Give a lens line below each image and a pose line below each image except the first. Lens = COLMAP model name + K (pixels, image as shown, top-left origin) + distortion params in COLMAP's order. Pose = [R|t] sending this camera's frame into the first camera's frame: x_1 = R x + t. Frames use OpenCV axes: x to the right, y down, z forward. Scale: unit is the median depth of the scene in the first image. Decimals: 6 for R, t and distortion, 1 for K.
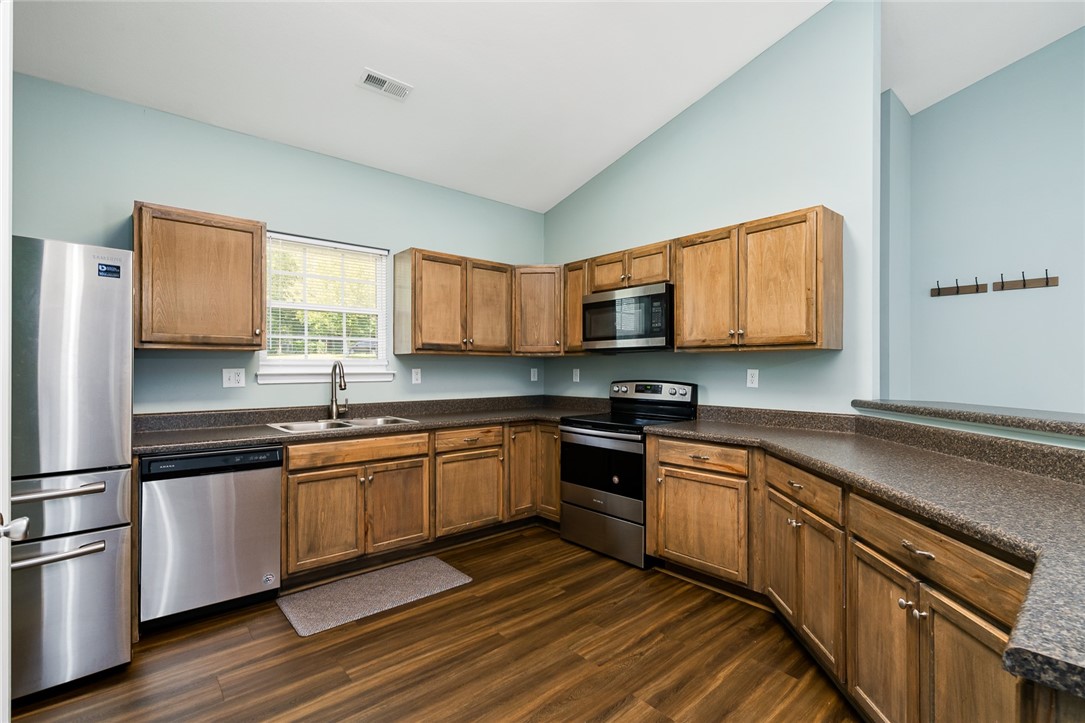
lens RADIAL K [[495.3, 0, 533.4], [0, 495.3, 367.6], [0, 0, 1]] dist [-0.010015, 0.003548]
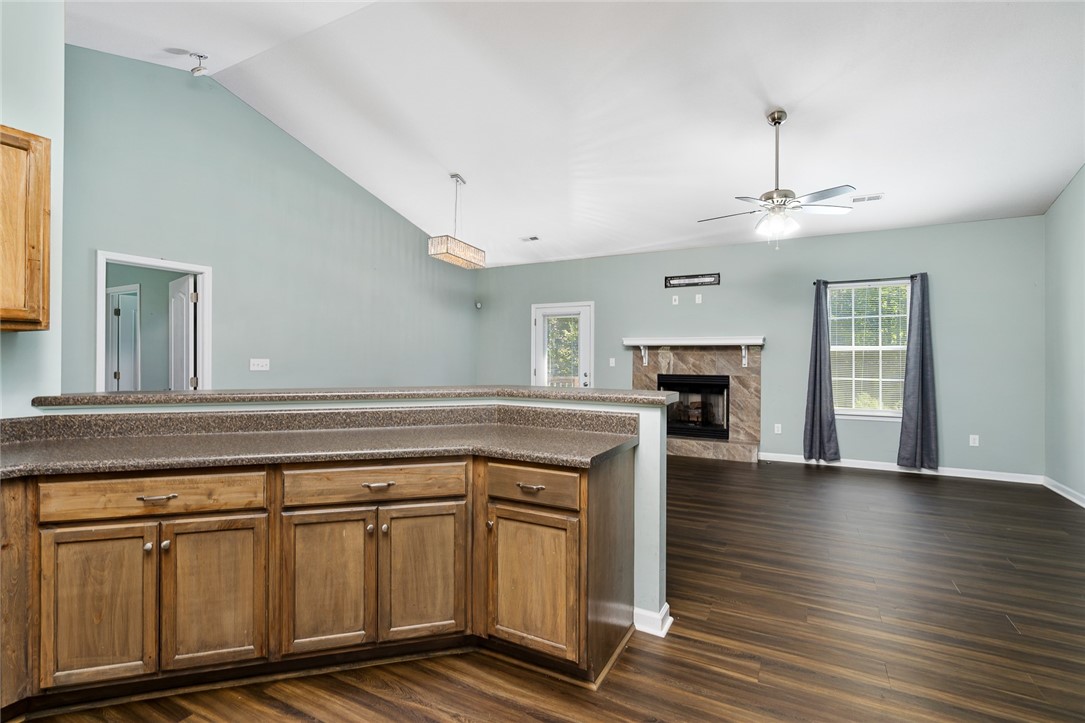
lens RADIAL K [[520.9, 0, 522.5], [0, 520.9, 356.8], [0, 0, 1]] dist [-0.003361, 0.001486]
pose [[-0.360669, 0.001980, 0.932692, -0.330781], [-0.004446, 0.999983, -0.003842, 0.001077], [-0.932683, -0.005532, -0.360654, 0.490150]]
